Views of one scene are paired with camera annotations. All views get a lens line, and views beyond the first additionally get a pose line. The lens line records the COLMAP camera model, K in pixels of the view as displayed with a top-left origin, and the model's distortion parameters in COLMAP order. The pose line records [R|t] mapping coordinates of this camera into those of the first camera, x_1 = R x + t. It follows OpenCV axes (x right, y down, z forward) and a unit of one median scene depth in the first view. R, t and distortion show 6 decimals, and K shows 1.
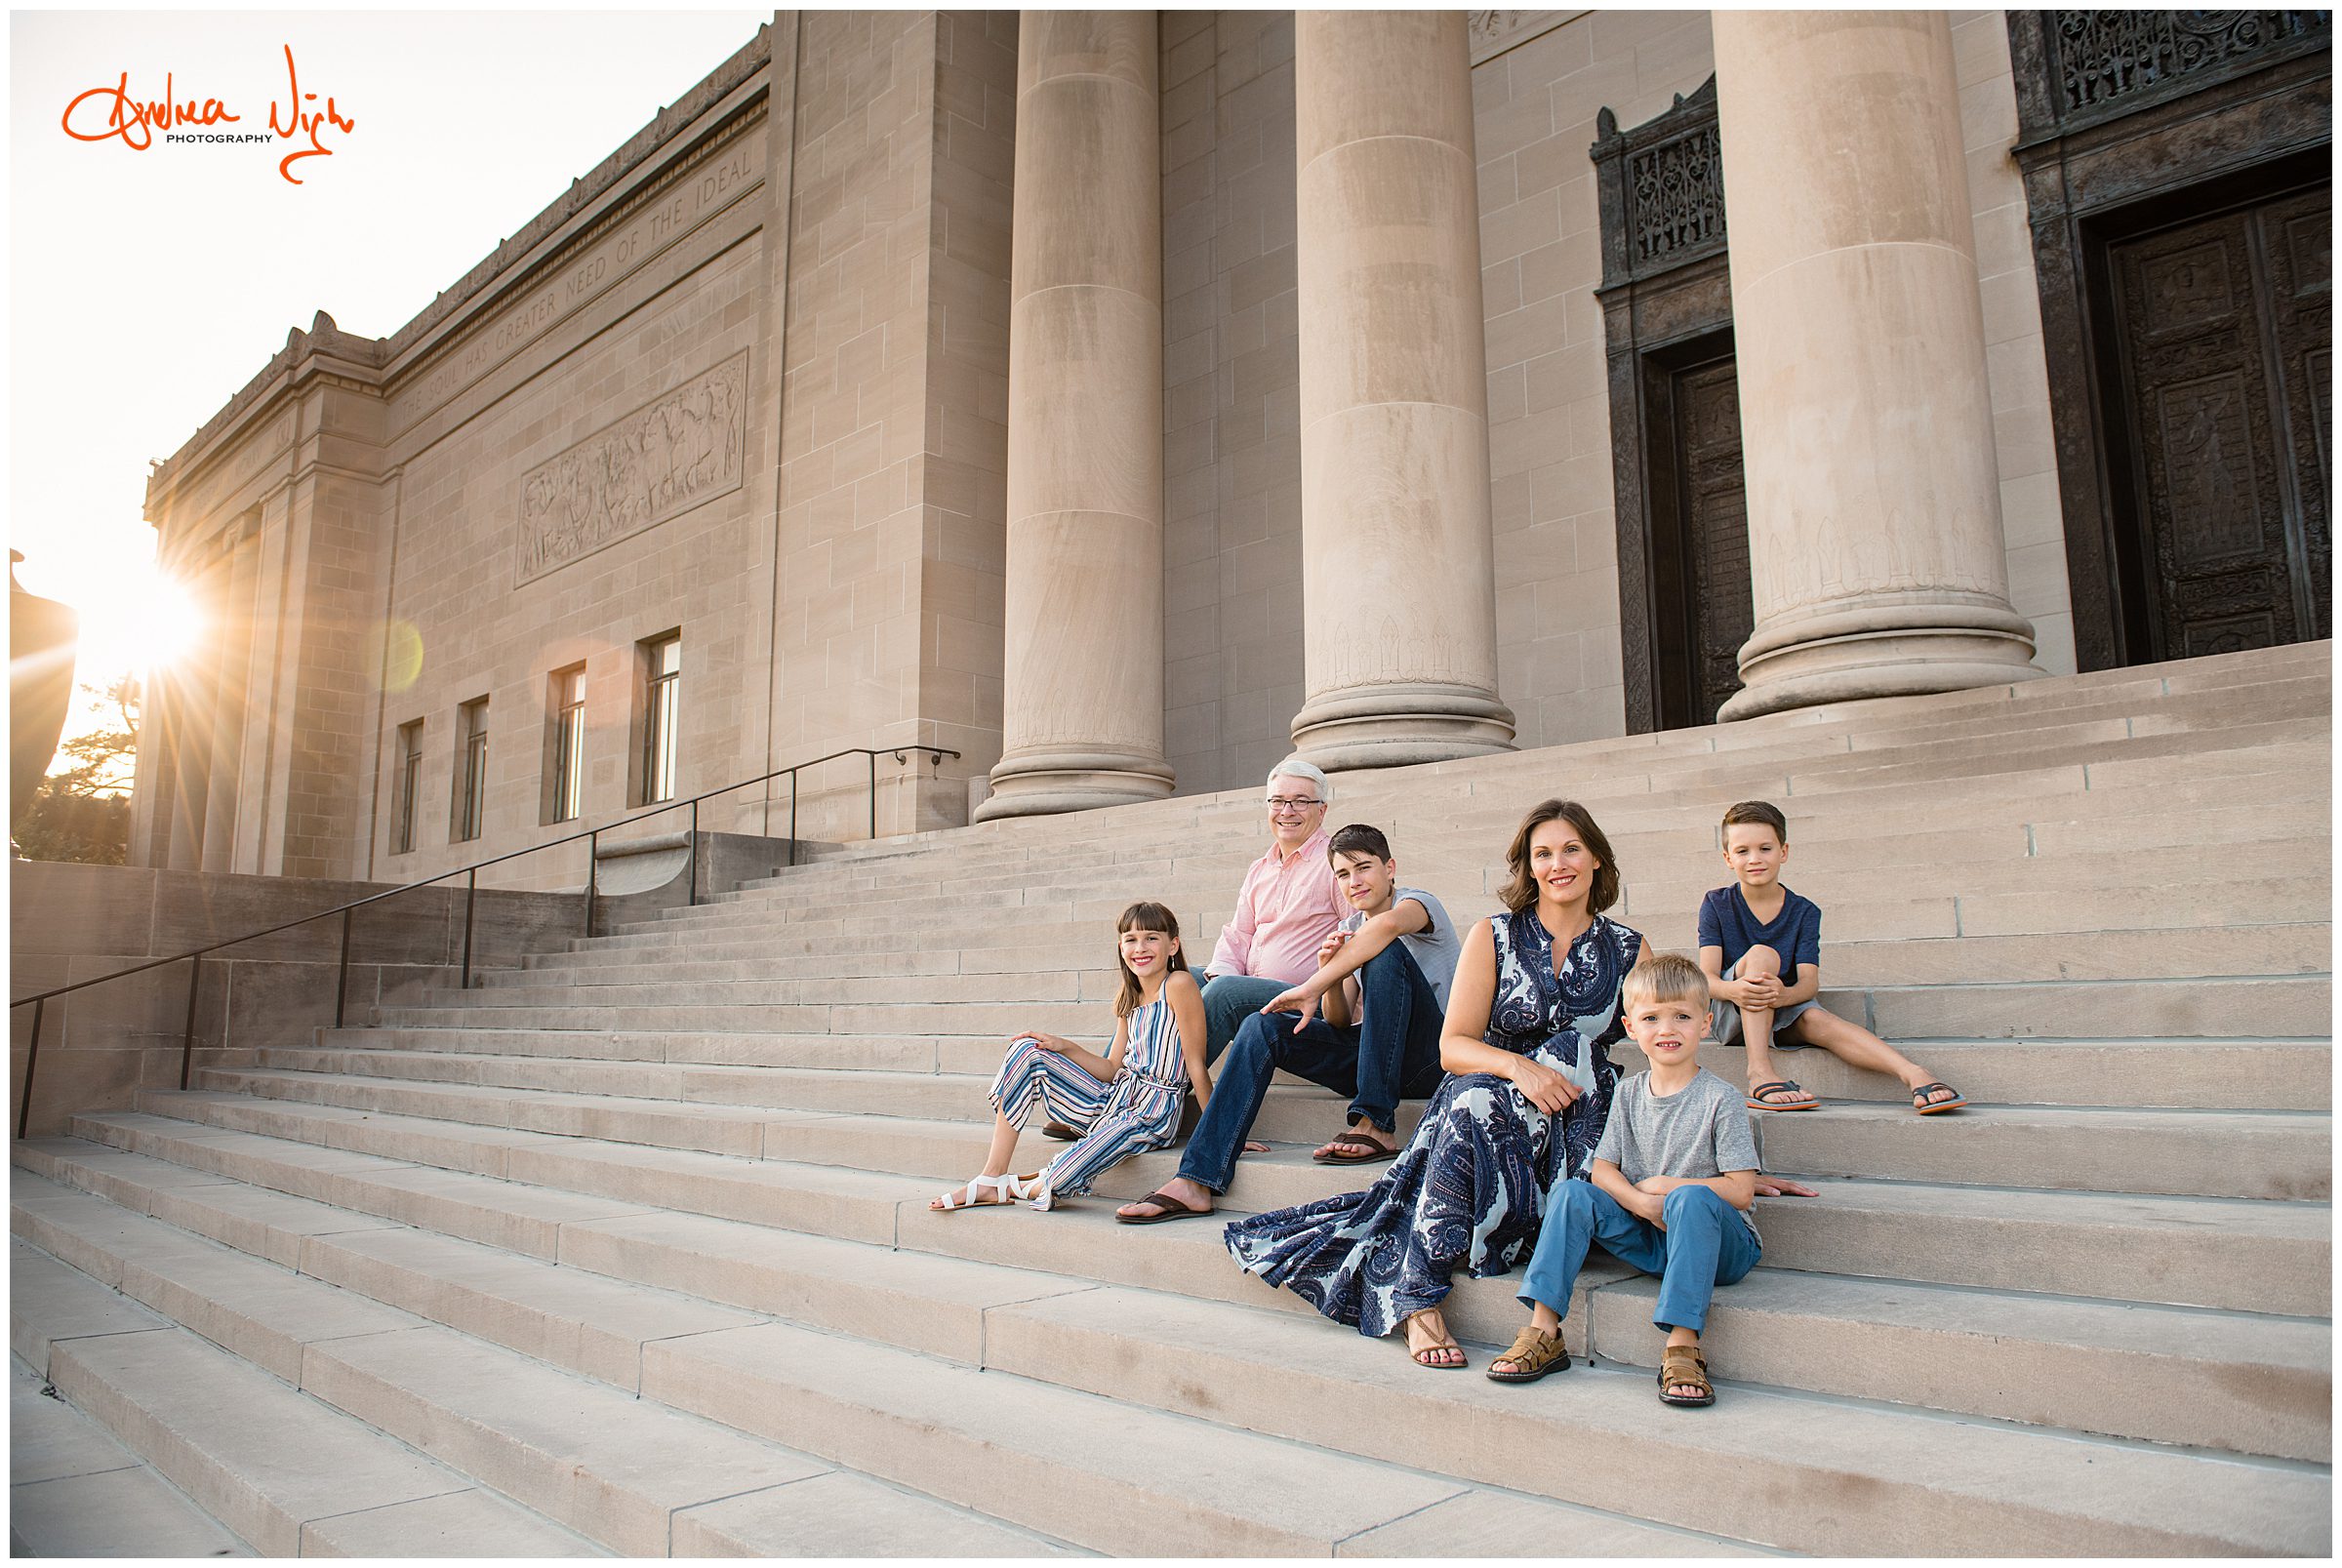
lens RADIAL K [[1560.6, 0, 1172.9], [0, 1560.6, 804.3], [0, 0, 1]] dist [-0.044609, -0.004156]
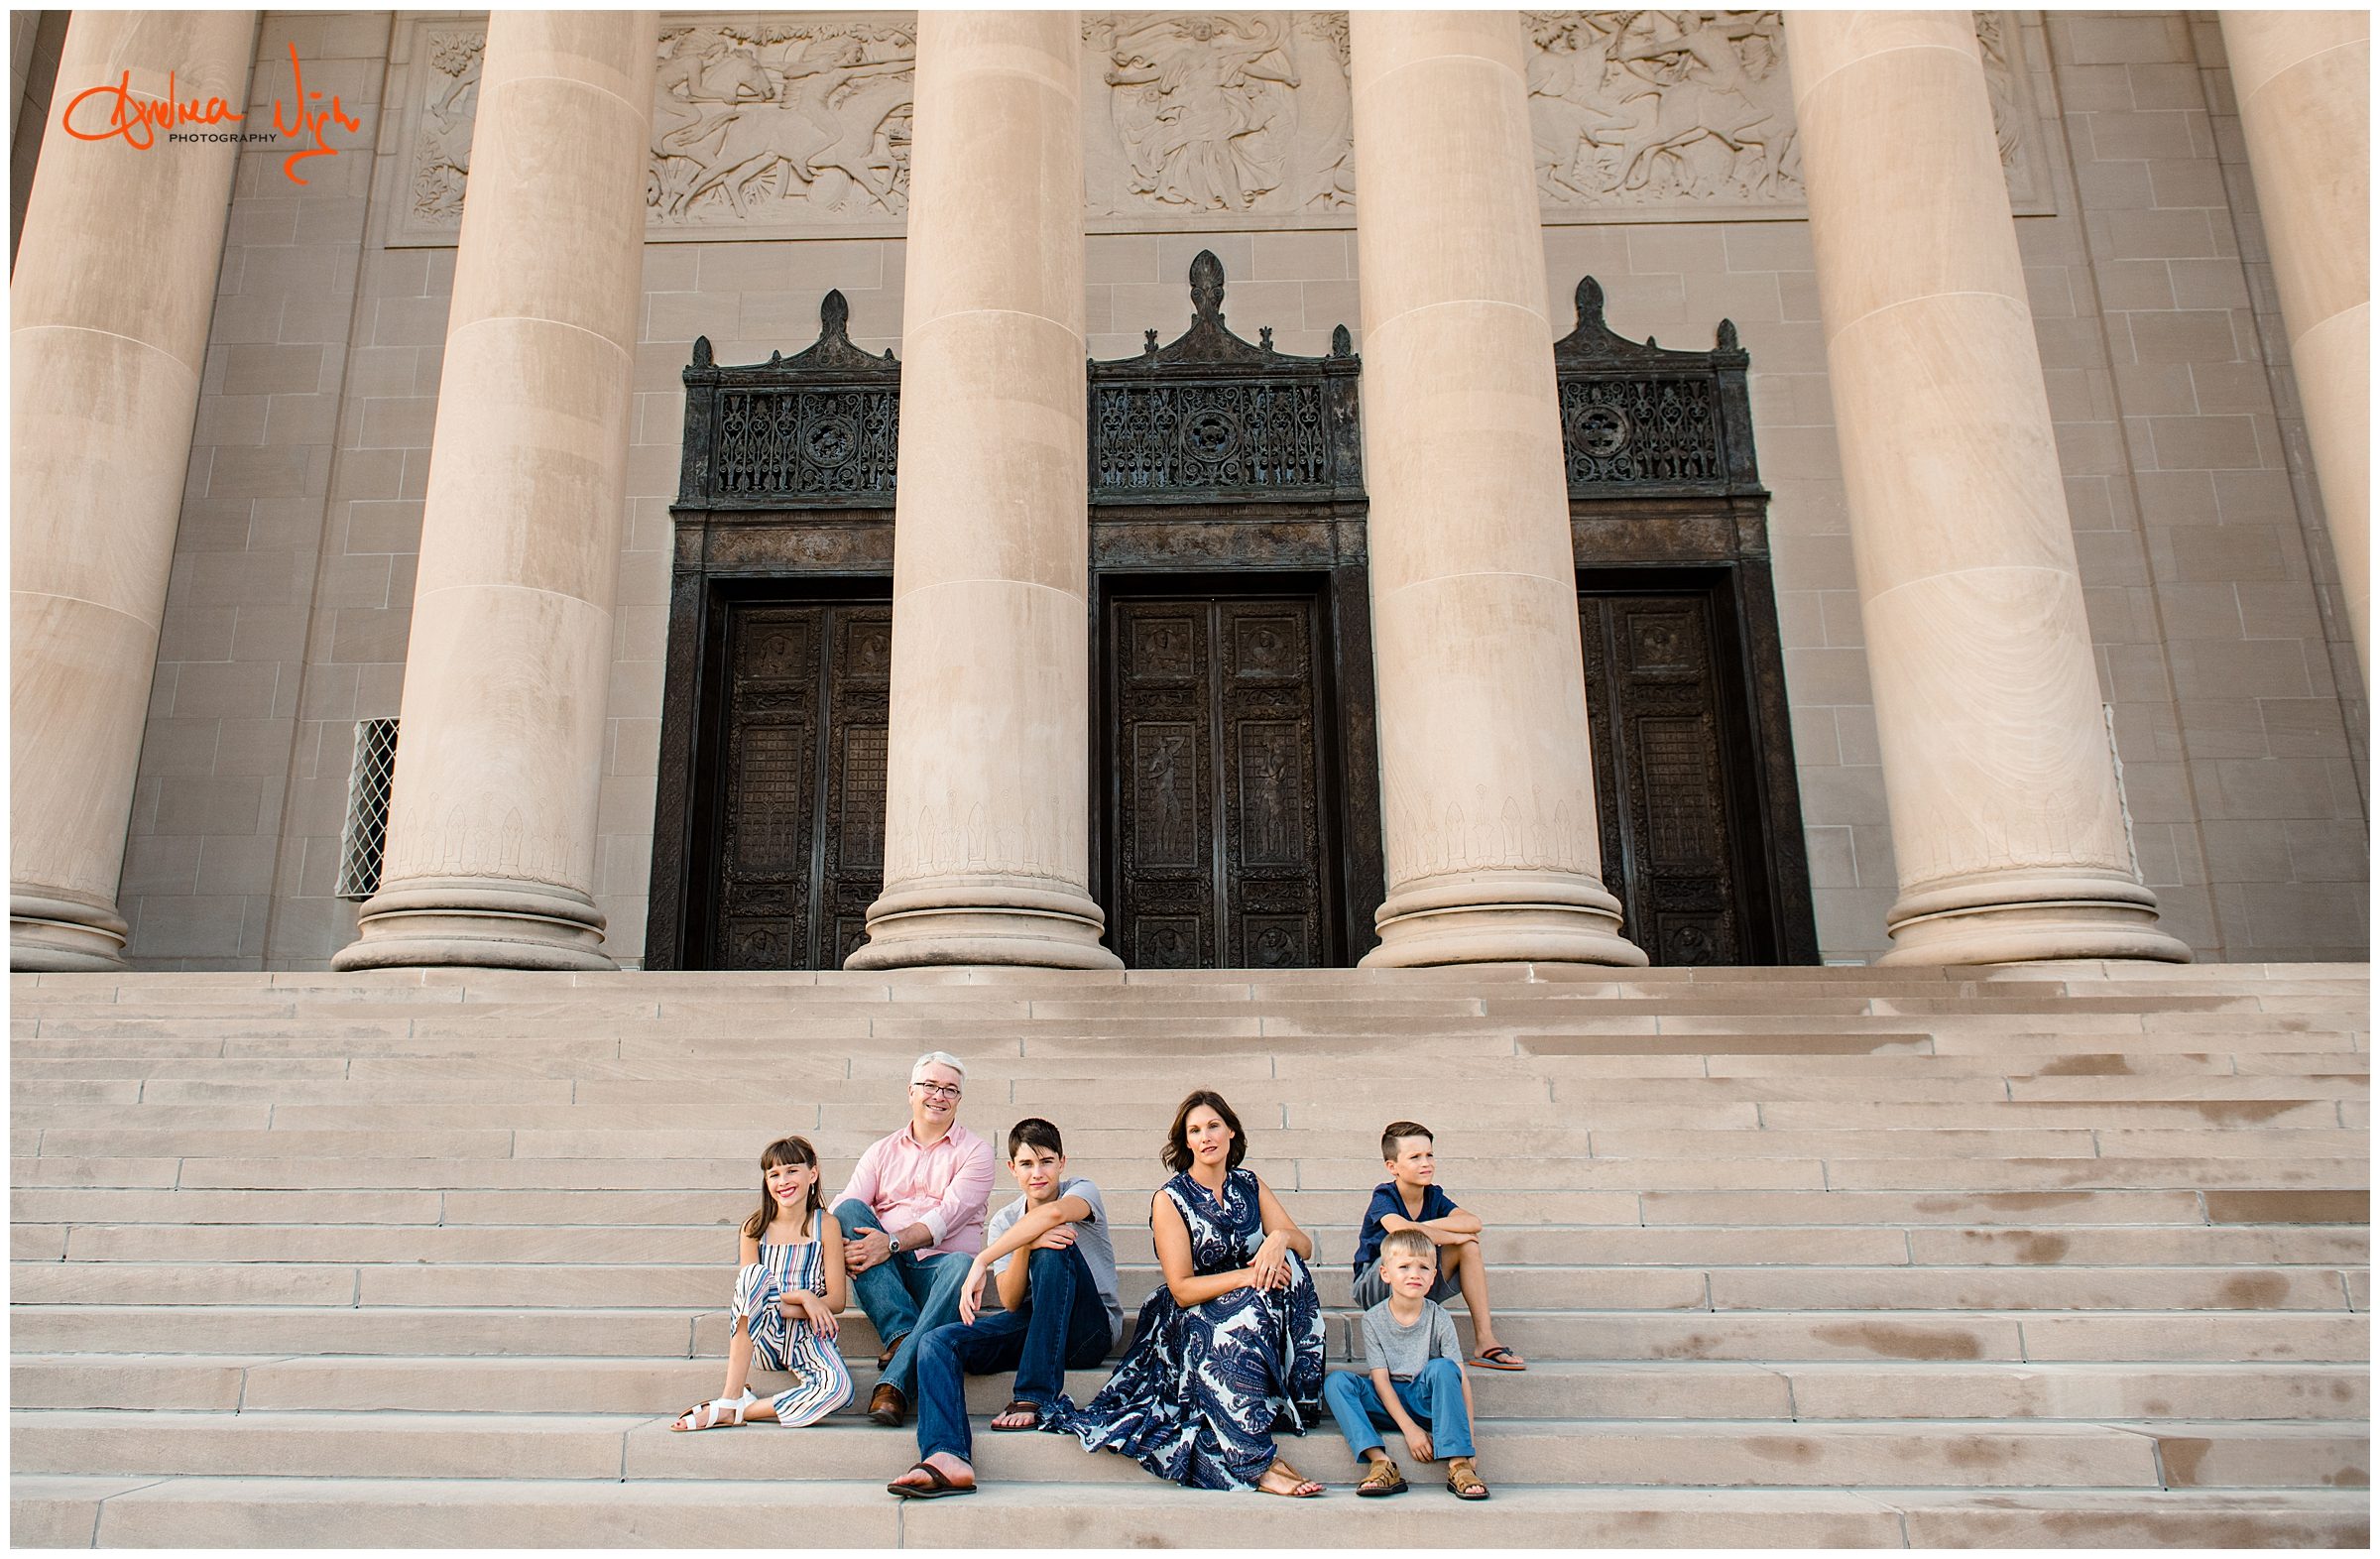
lens RADIAL K [[1631.4, 0, 1184.8], [0, 1631.4, 763.2], [0, 0, 1]] dist [-0.005426, -0.001603]
pose [[0.751592, 0.189933, 0.631692, -0.165558], [-0.094103, 0.978727, -0.182312, -0.003593], [-0.652882, 0.077580, 0.753477, -0.021015]]
